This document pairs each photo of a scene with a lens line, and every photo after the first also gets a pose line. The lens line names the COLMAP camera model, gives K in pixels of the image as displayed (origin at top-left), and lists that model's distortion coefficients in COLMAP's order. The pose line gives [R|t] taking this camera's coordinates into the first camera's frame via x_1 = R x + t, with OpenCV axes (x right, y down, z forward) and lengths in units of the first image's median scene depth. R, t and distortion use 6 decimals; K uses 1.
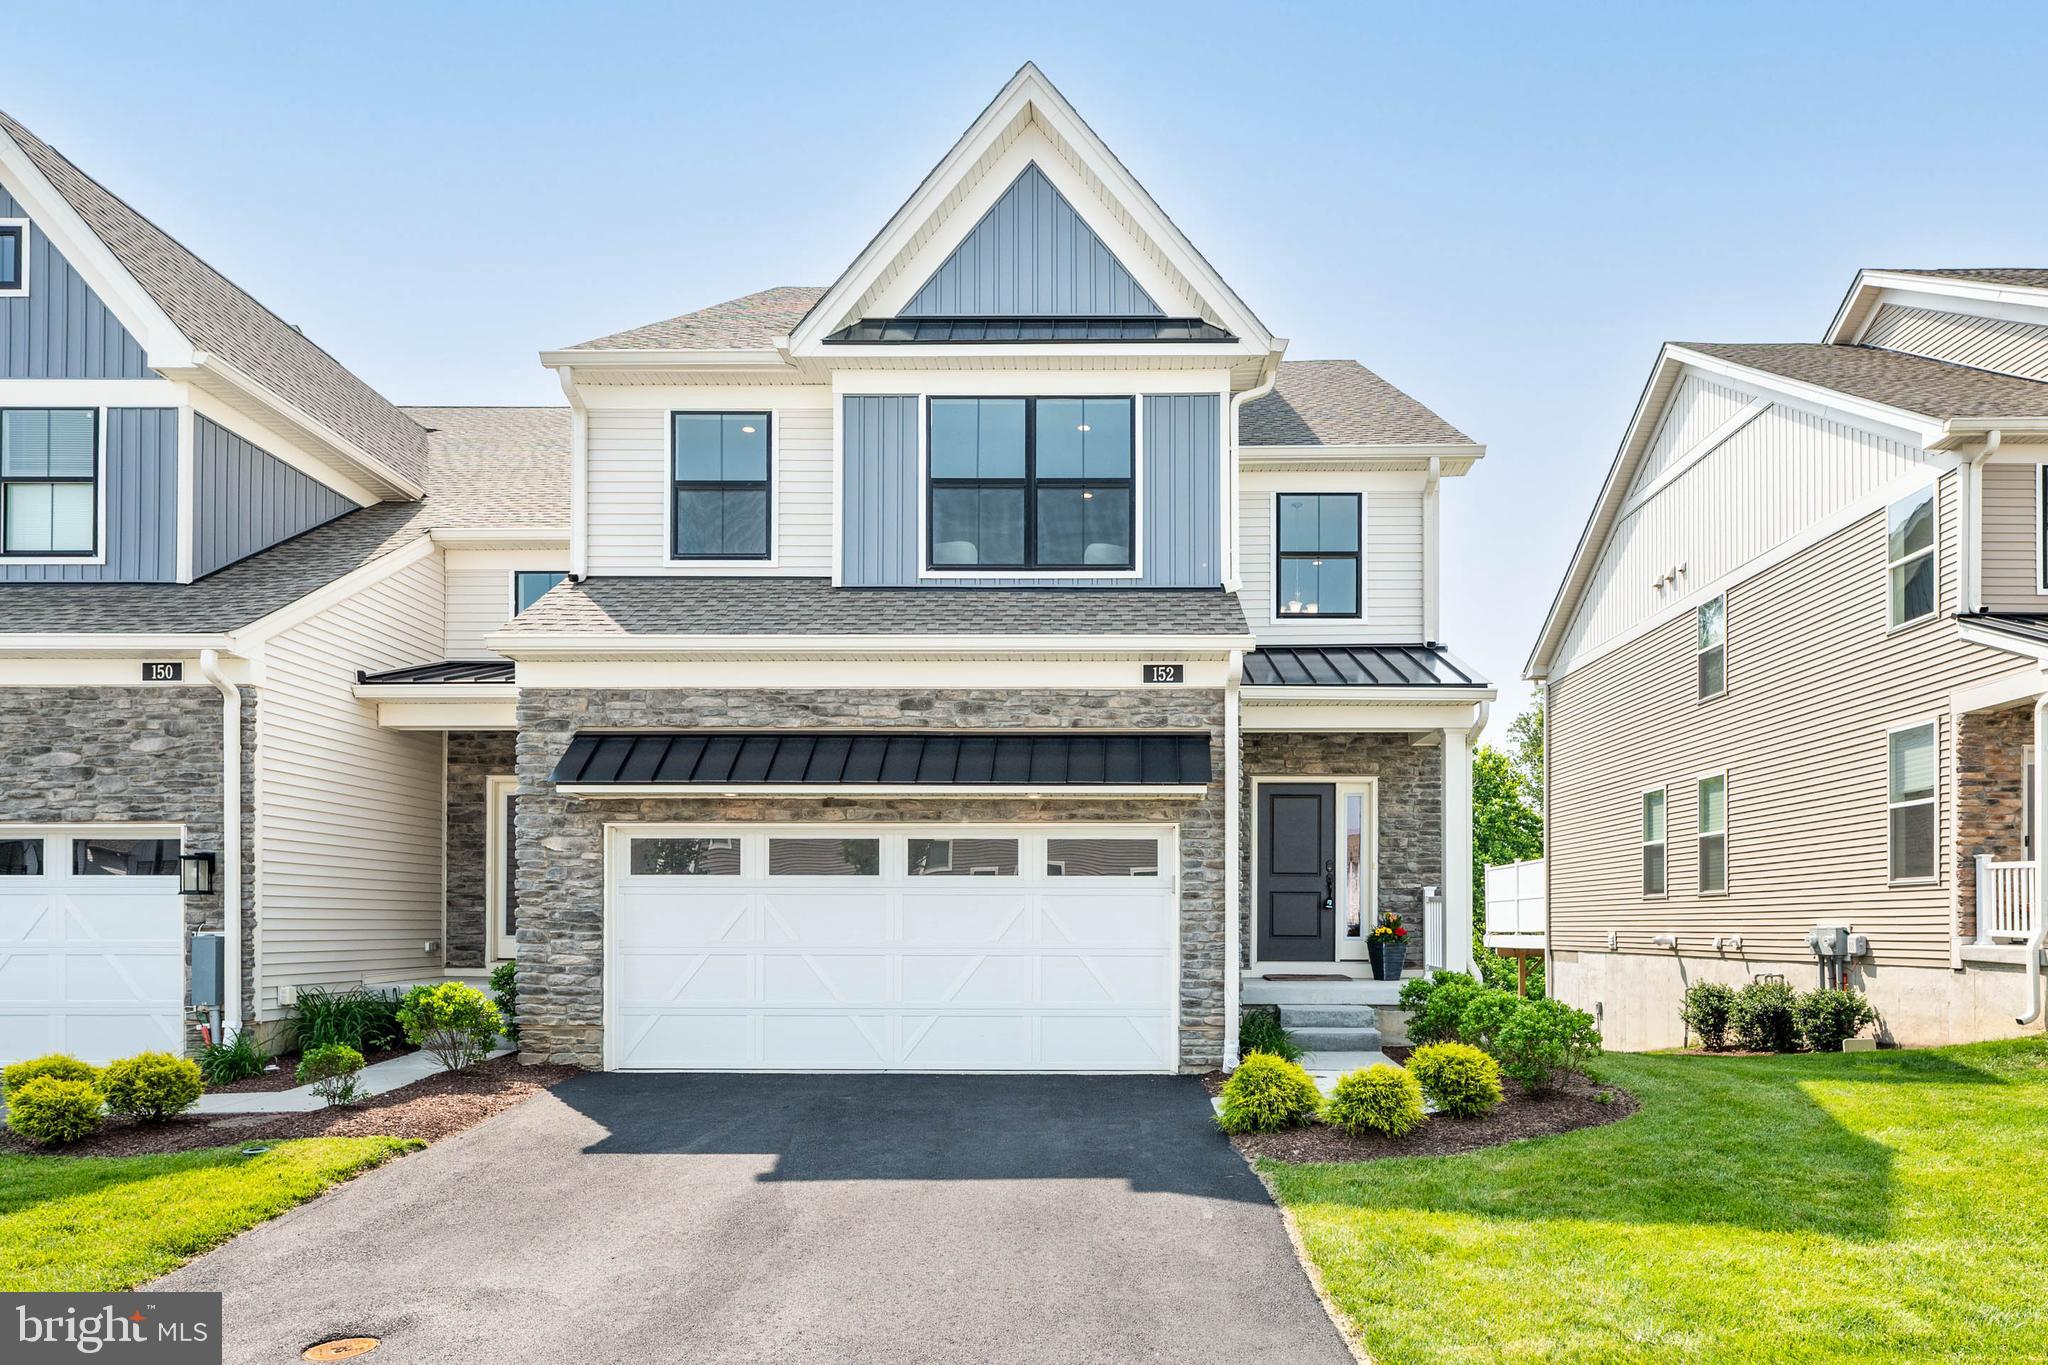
lens RADIAL K [[1146.5, 0, 1025.4], [0, 1146.5, 733.7], [0, 0, 1]] dist [0.000459, -0.000634]
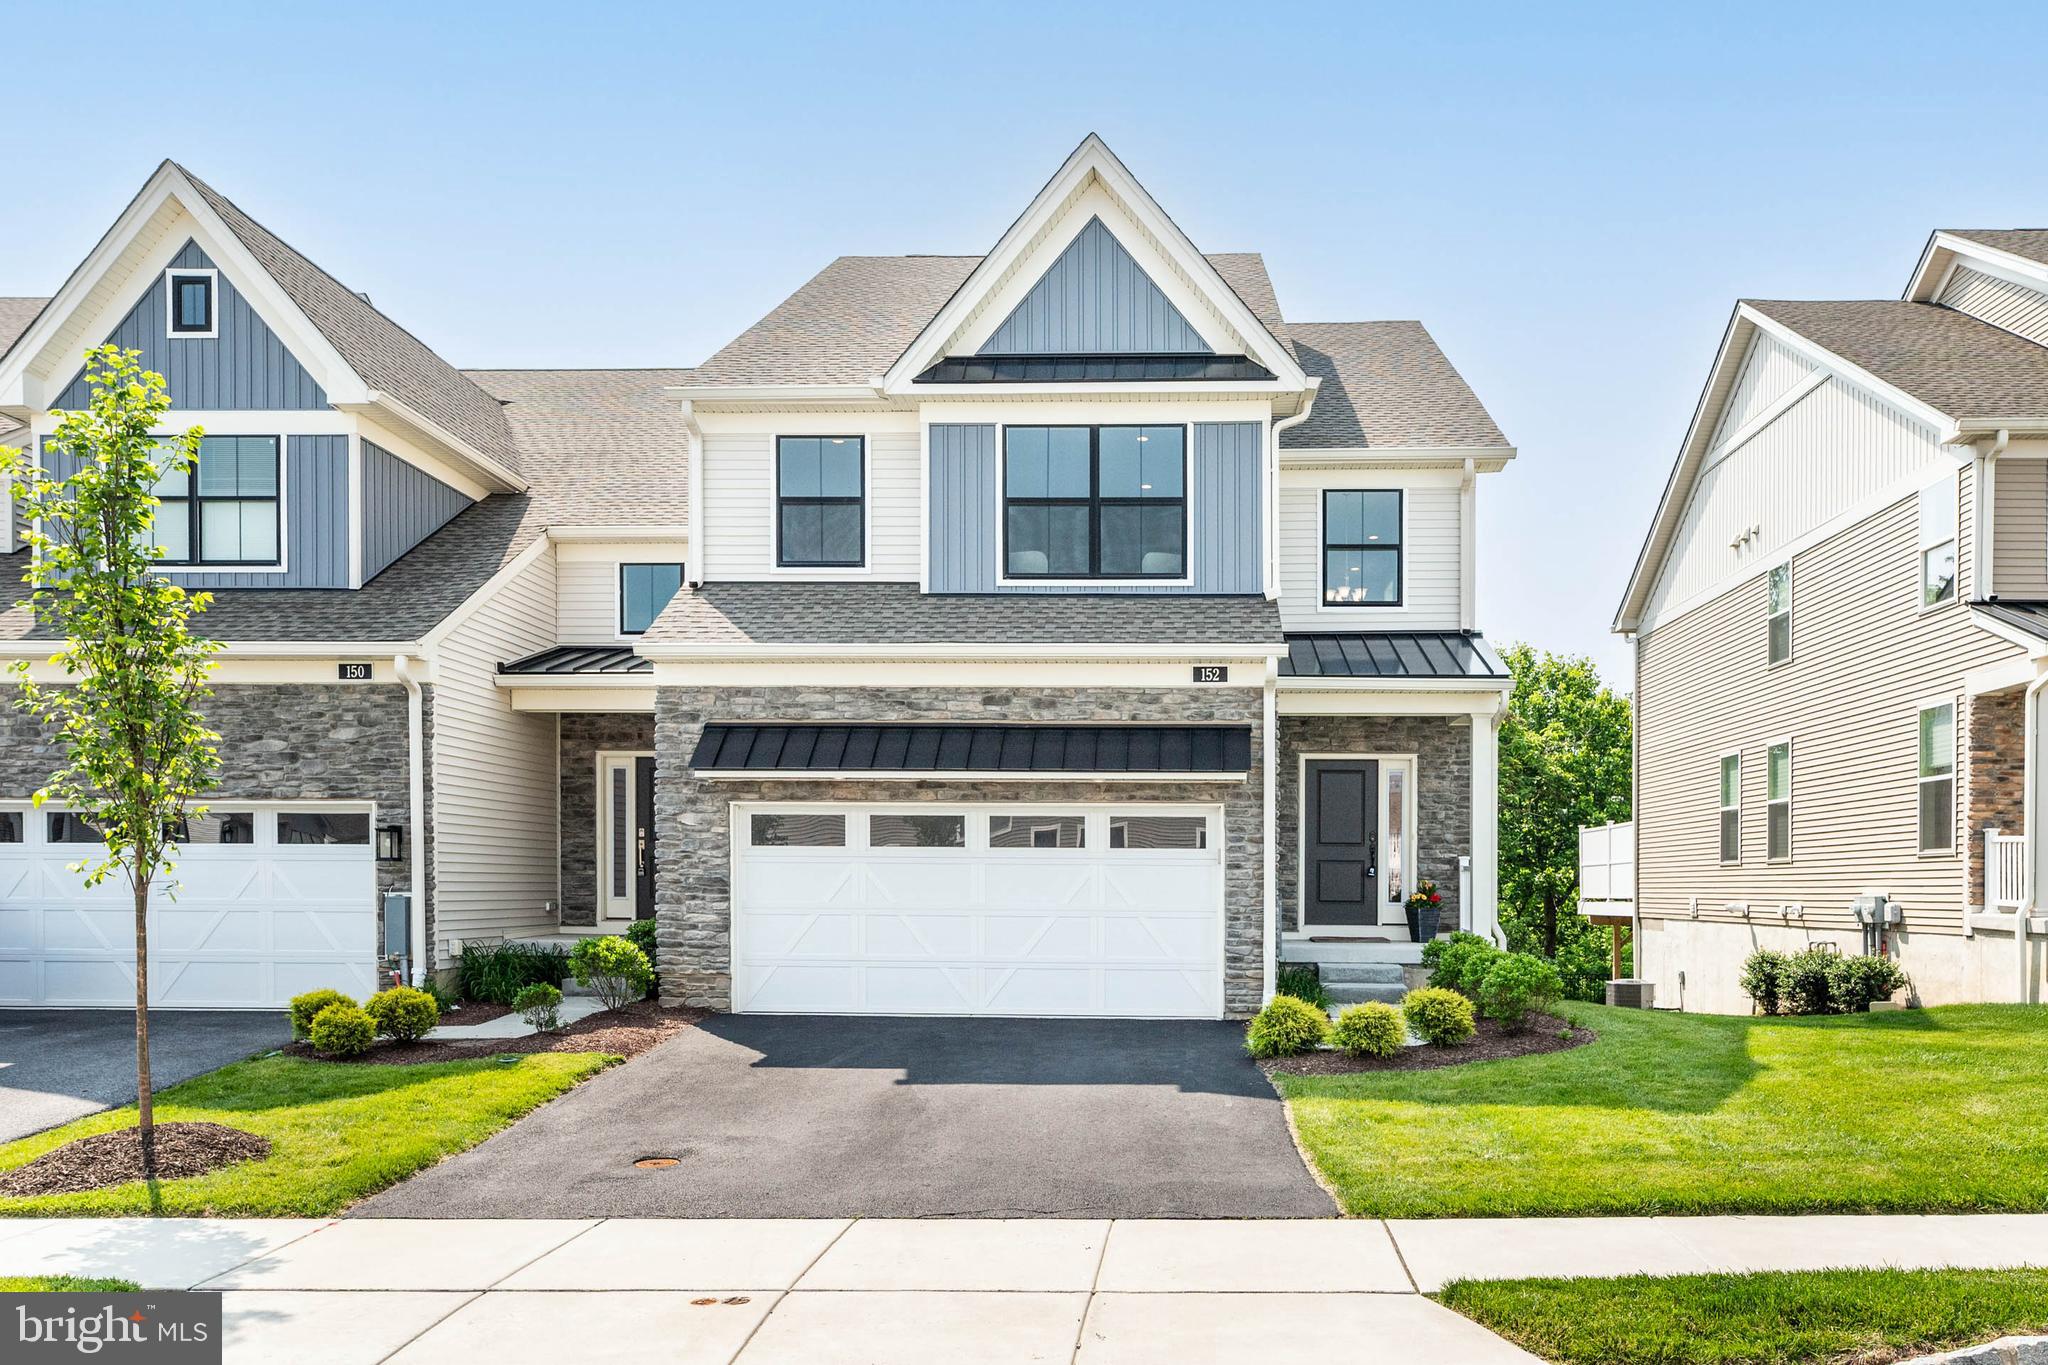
lens RADIAL K [[1289.6, 0, 1024.0], [0, 1289.6, 682.5], [0, 0, 1]] dist [-0.000318, -0.000422]
pose [[0.998919, -0.002301, -0.046438, -0.006341], [0.002664, 0.999966, 0.007754, -0.049283], [0.046418, -0.007869, 0.998891, -0.278185]]
